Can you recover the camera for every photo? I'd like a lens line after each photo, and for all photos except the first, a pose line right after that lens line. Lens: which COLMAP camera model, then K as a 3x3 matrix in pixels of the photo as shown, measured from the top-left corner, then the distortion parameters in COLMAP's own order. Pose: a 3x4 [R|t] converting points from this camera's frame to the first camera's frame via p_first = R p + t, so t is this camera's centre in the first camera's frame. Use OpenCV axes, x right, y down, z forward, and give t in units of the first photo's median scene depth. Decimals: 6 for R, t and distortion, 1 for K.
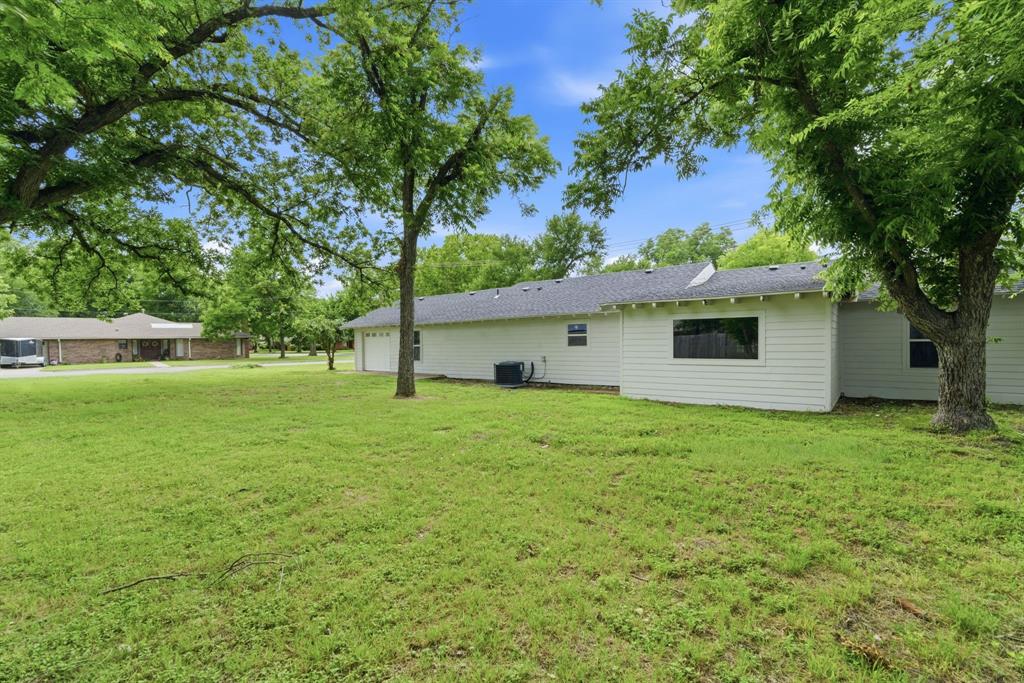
lens RADIAL K [[470.1, 0, 510.2], [0, 470.1, 343.0], [0, 0, 1]] dist [-0.000298, 0.000620]
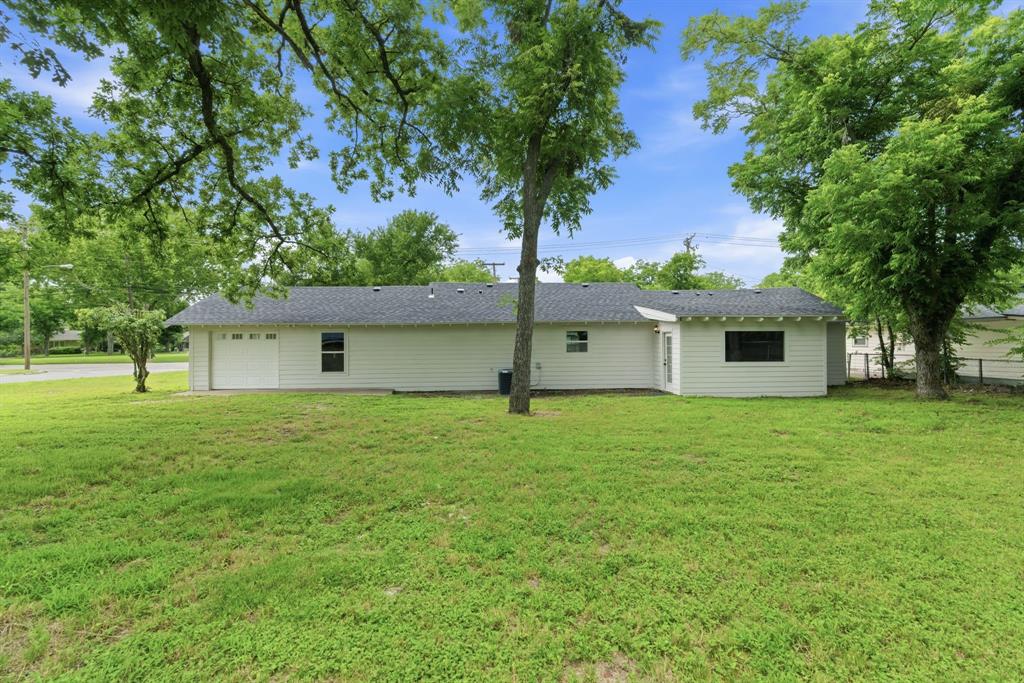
lens RADIAL K [[470.1, 0, 510.2], [0, 470.1, 343.0], [0, 0, 1]] dist [-0.000298, 0.000620]
pose [[0.753370, 0.009365, 0.657530, -0.652421], [-0.001930, 0.999926, -0.012029, -0.001029], [-0.657594, 0.007793, 0.753332, 0.321272]]
